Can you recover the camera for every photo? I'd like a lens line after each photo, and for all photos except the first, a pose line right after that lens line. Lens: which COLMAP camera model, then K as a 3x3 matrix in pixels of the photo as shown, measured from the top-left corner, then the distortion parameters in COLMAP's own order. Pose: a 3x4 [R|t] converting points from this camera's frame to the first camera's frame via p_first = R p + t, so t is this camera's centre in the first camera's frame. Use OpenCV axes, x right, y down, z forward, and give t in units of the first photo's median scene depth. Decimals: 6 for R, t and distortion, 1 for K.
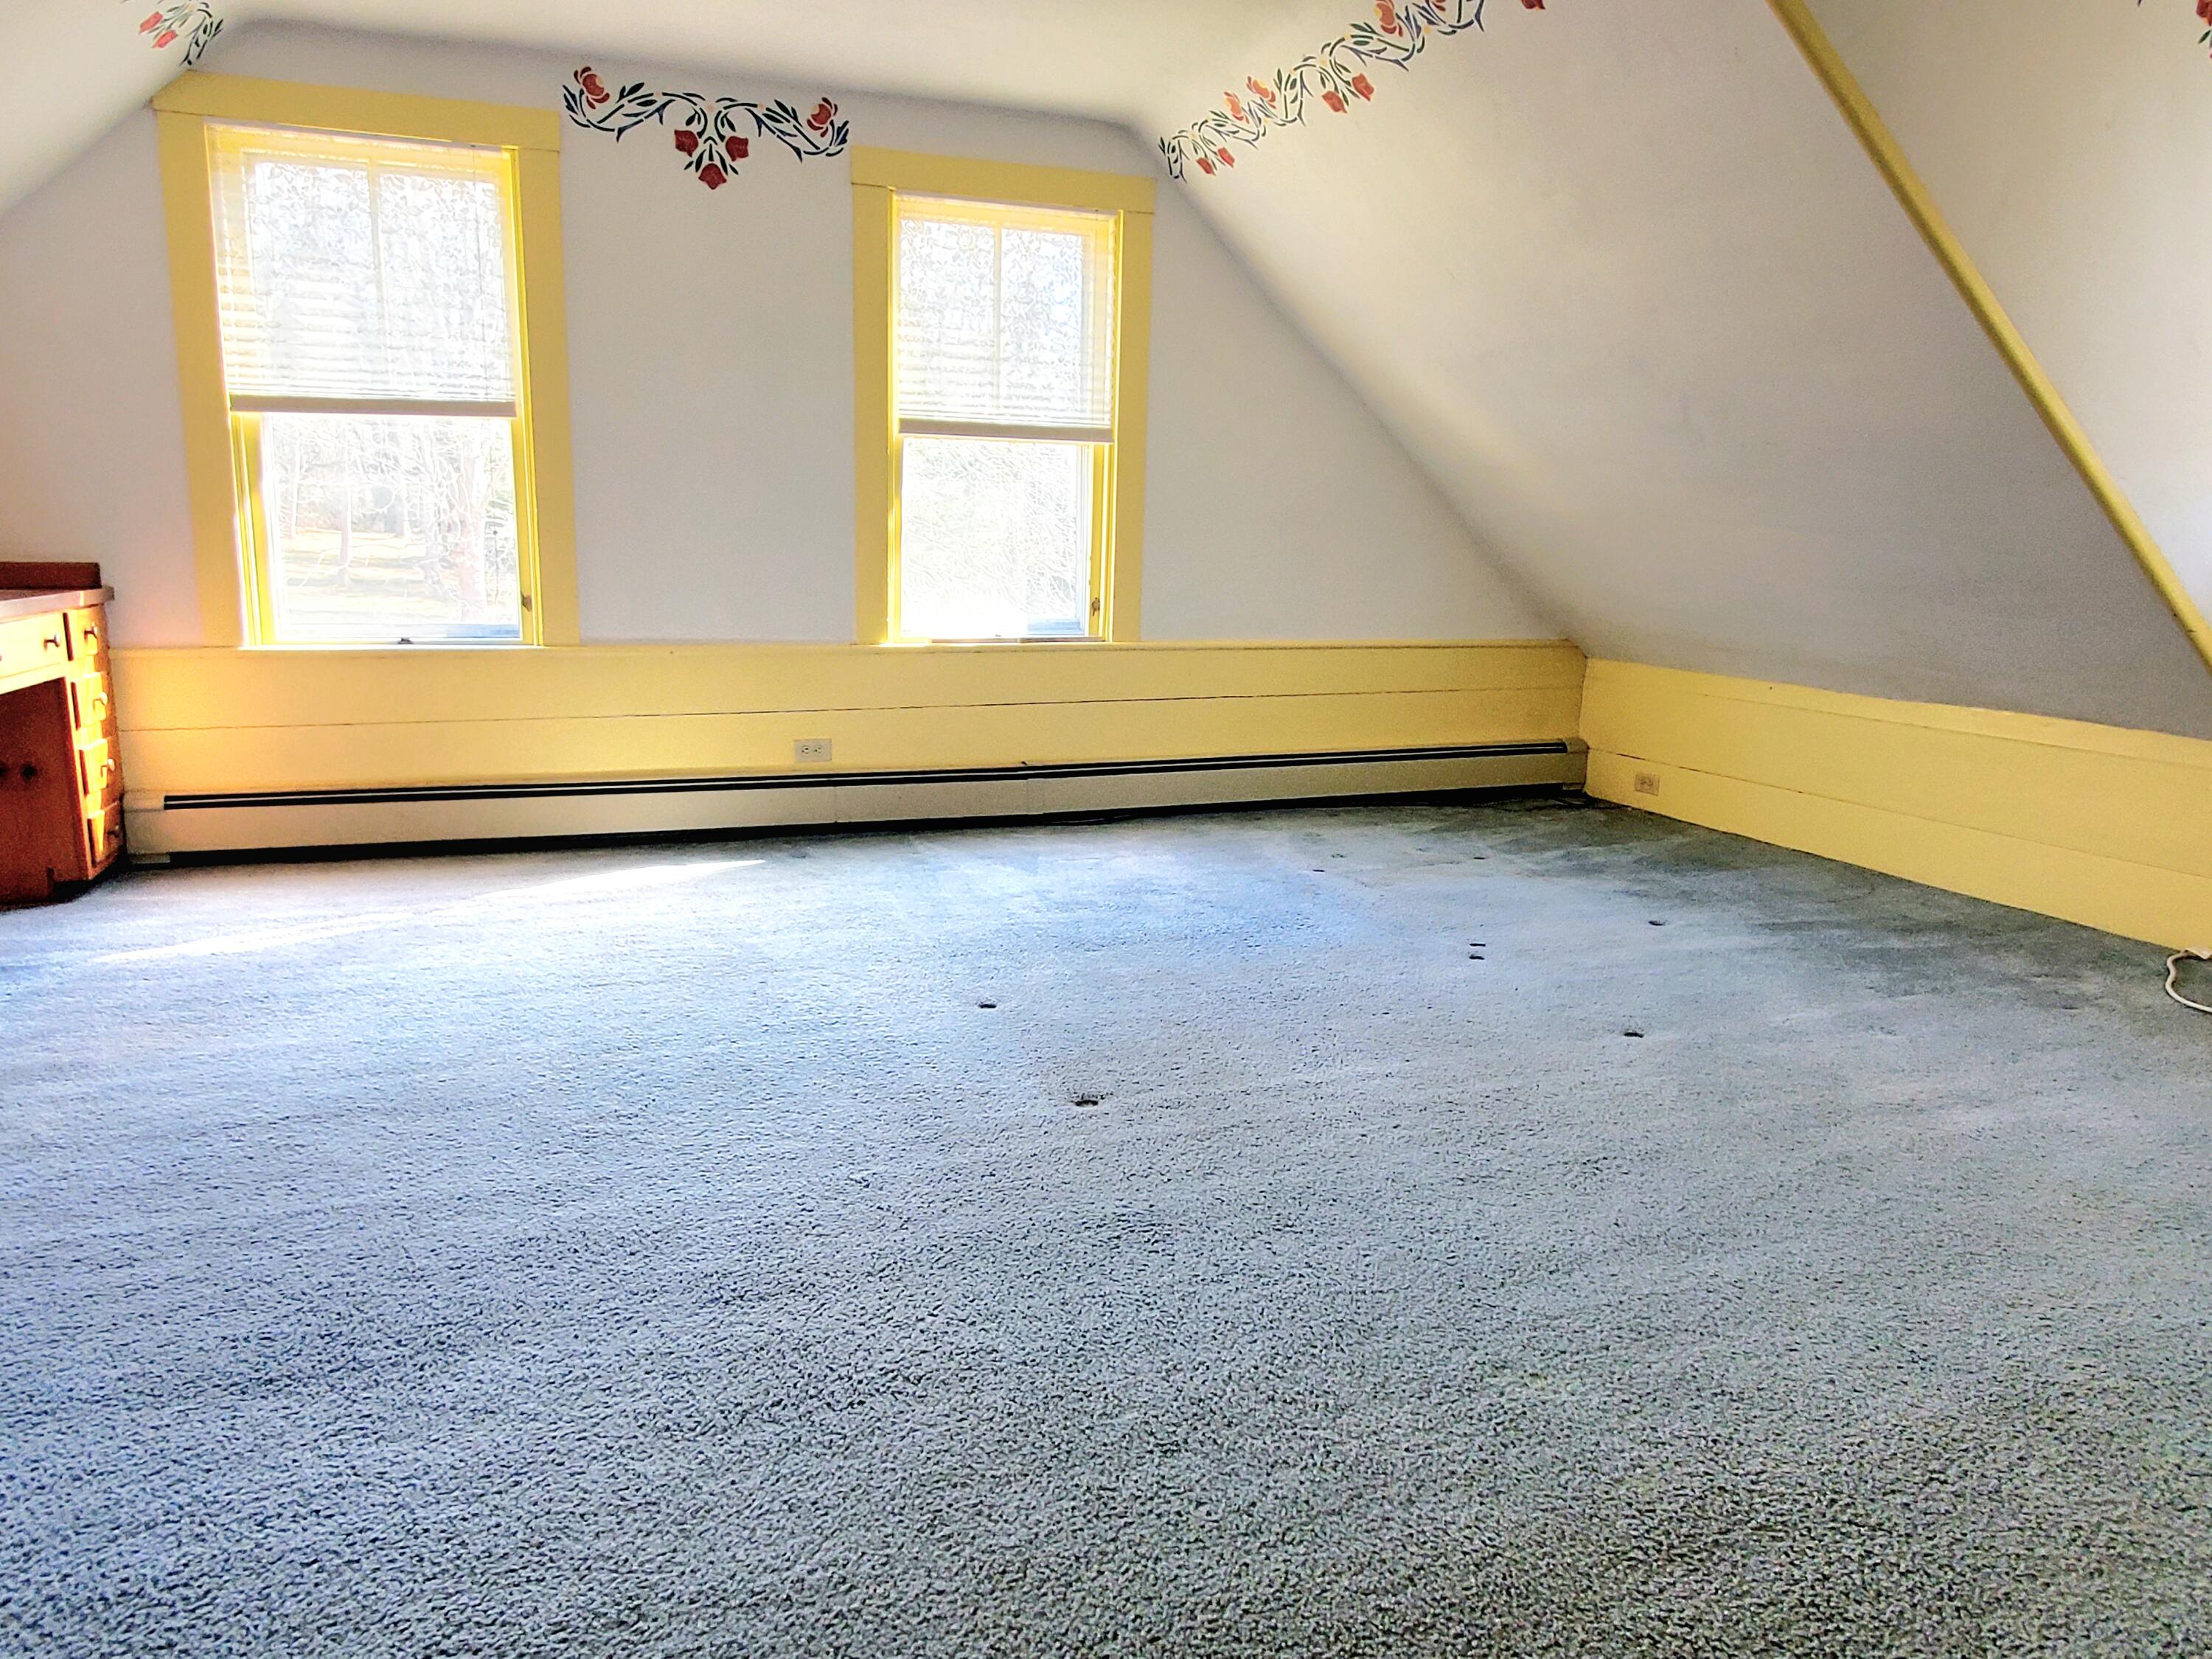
lens RADIAL K [[1469.4, 0, 1095.0], [0, 1469.4, 831.0], [0, 0, 1]] dist [0.003820, 0.007993]
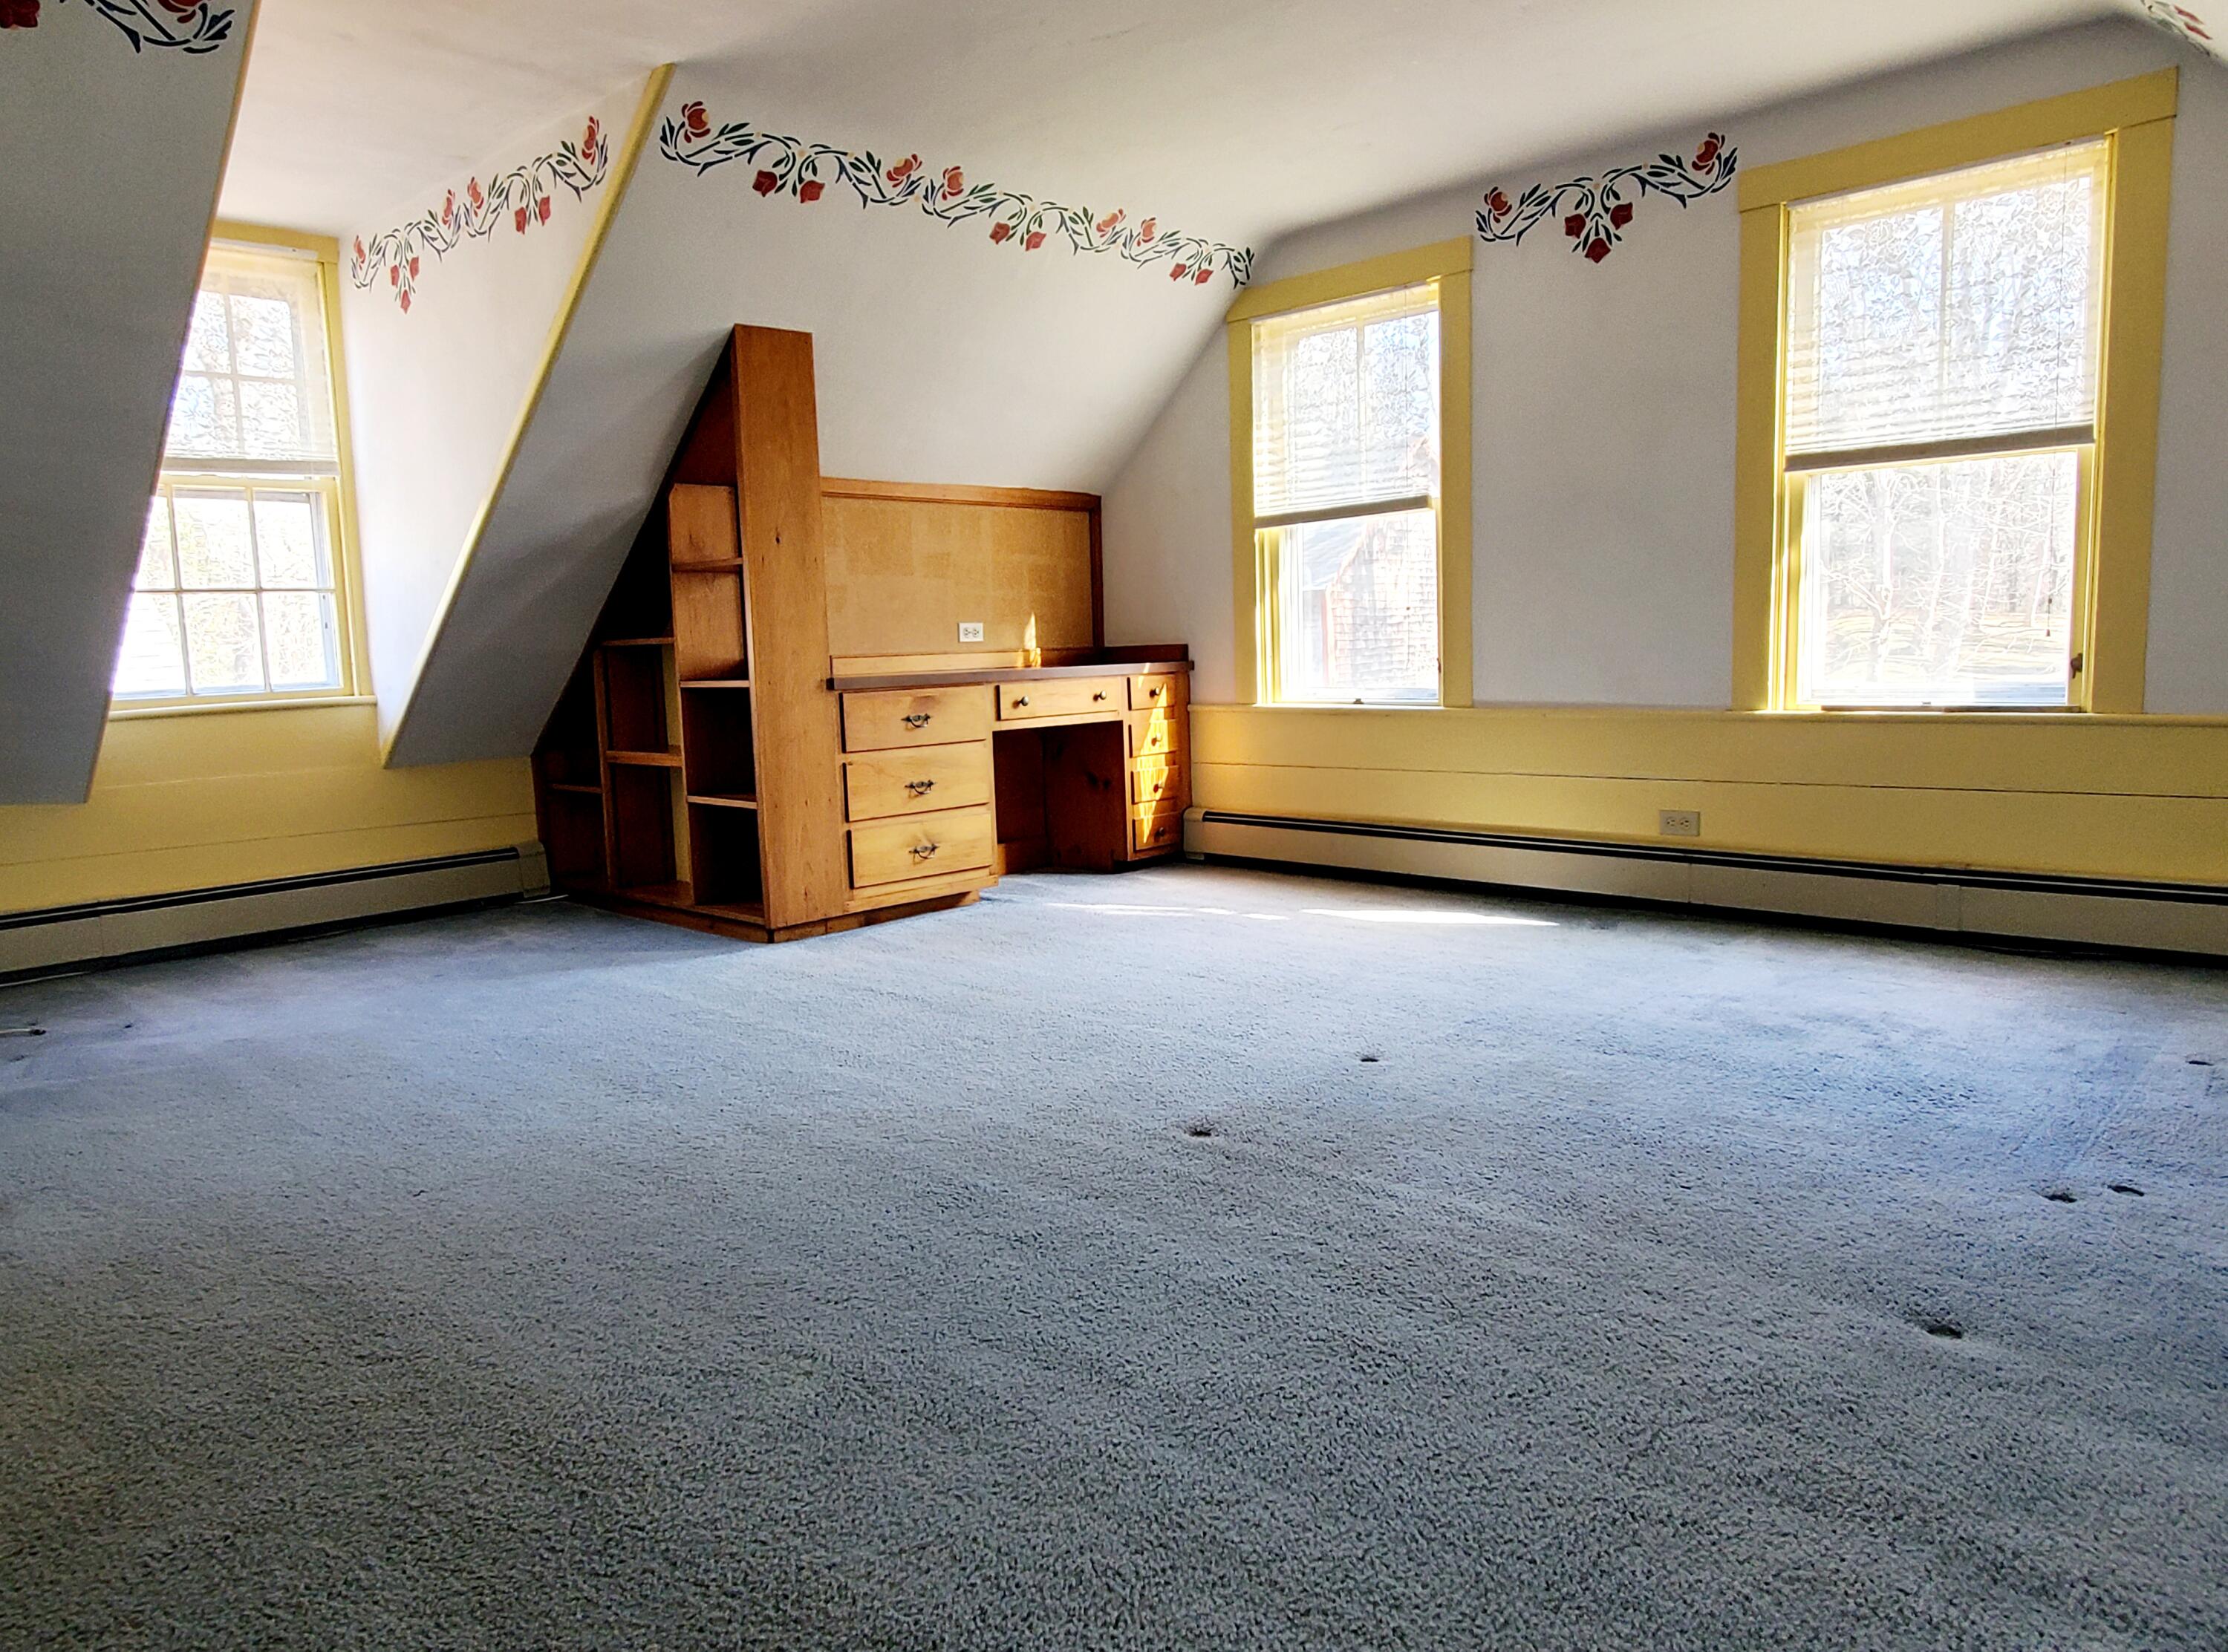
lens RADIAL K [[1479.9, 0, 1102.7], [0, 1479.9, 818.8], [0, 0, 1]] dist [0.003820, 0.007993]
pose [[0.441373, 0.074903, -0.894192, 0.537816], [-0.138560, 0.990247, 0.014557, -0.022476], [0.886561, 0.117474, 0.447447, 0.284211]]
